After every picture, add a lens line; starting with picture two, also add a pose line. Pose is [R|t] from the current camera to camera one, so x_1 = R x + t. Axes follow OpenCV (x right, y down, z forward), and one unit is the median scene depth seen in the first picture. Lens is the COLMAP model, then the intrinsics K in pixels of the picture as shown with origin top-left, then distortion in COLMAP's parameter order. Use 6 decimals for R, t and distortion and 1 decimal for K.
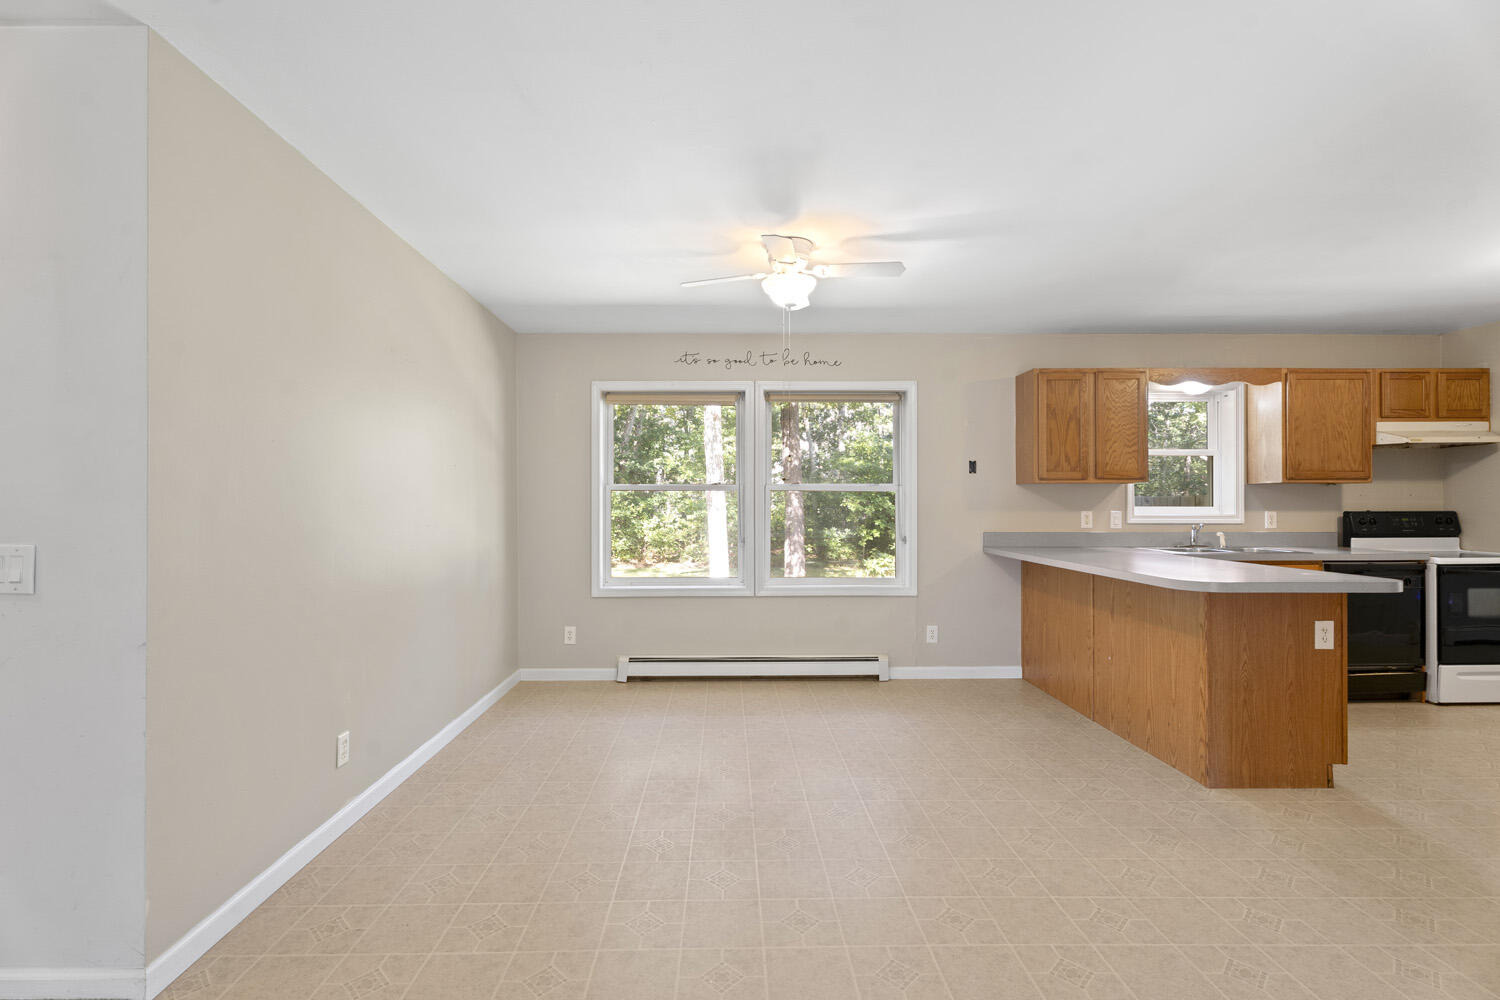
lens RADIAL K [[684.7, 0, 750.0], [0, 684.7, 500.0], [0, 0, 1]] dist [0.022385, -0.001330]
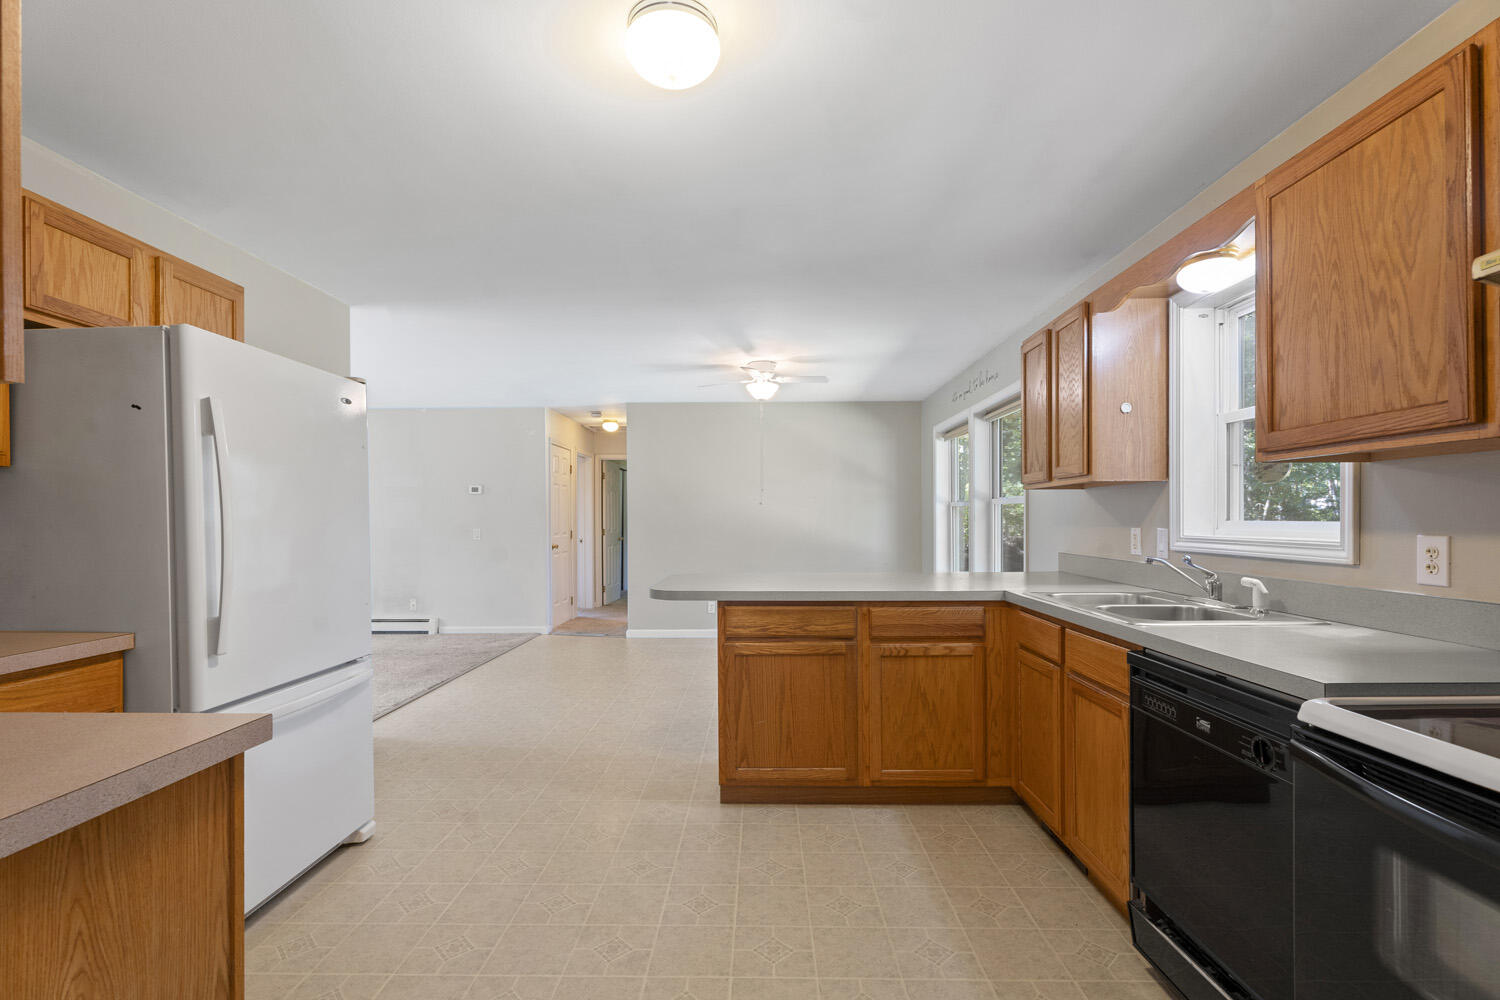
lens RADIAL K [[660.1, 0, 750.0], [0, 660.1, 500.0], [0, 0, 1]] dist [0.022448, -0.000091]
pose [[-0.053017, -0.030209, -0.998137, 1.172175], [0.014289, 0.999417, -0.031007, 0.004559], [0.998491, -0.015906, -0.052555, 0.717515]]
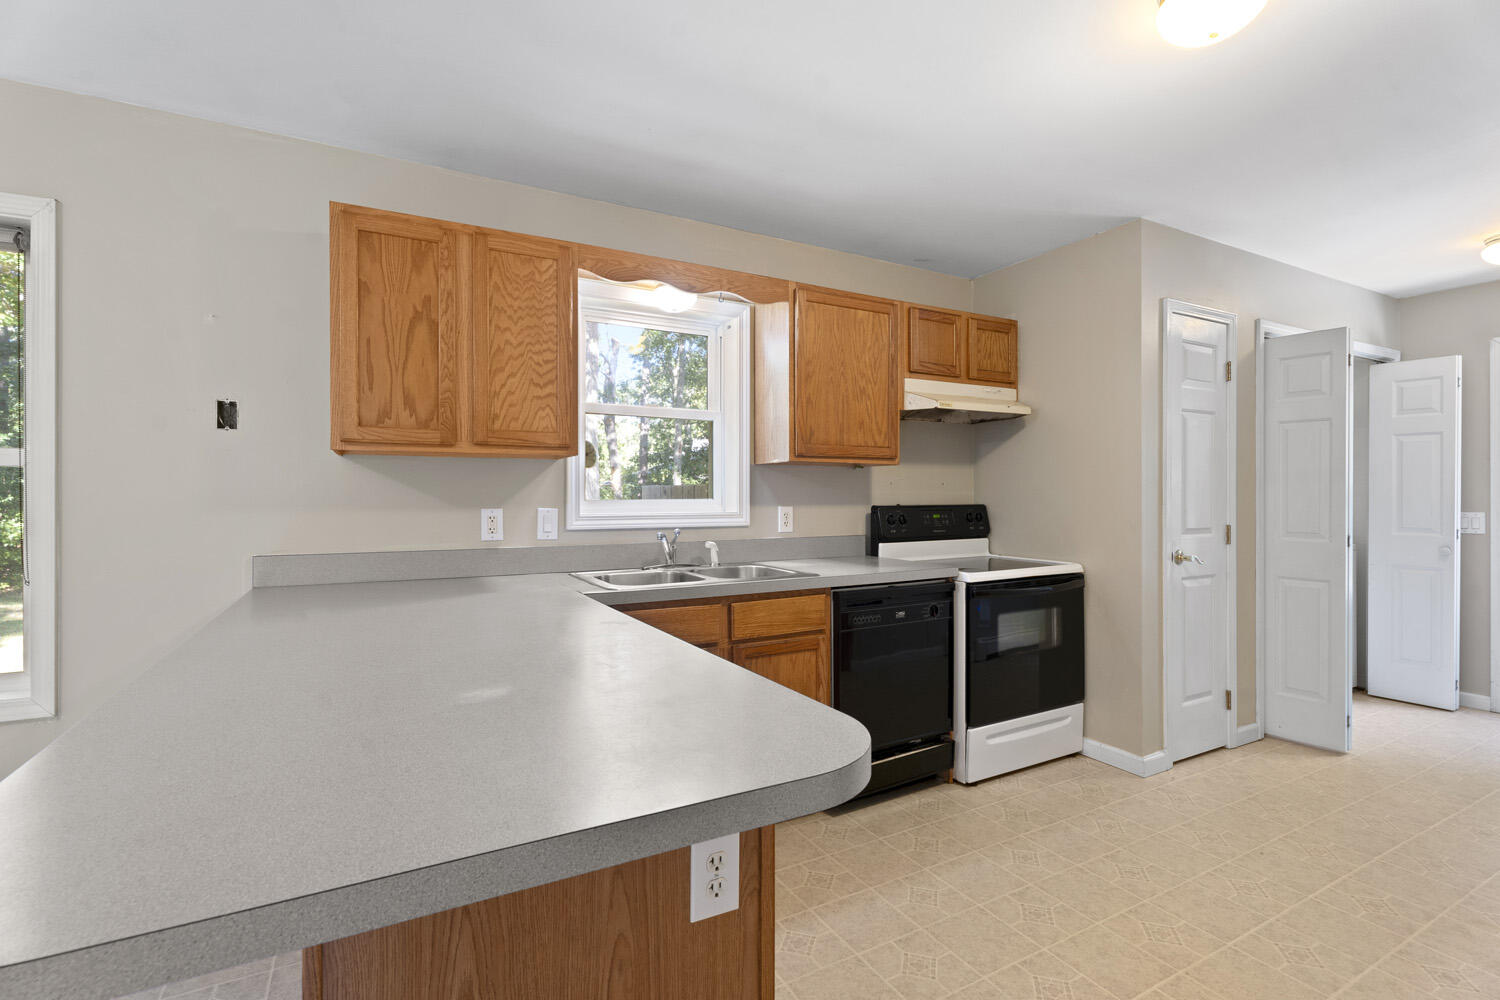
lens RADIAL K [[684.7, 0, 750.0], [0, 684.7, 500.0], [0, 0, 1]] dist [0.022385, -0.001330]
pose [[0.894414, -0.003241, 0.447229, 0.451988], [-0.000552, 0.999965, 0.008351, 0.004863], [-0.447241, -0.007716, 0.894380, 0.452522]]
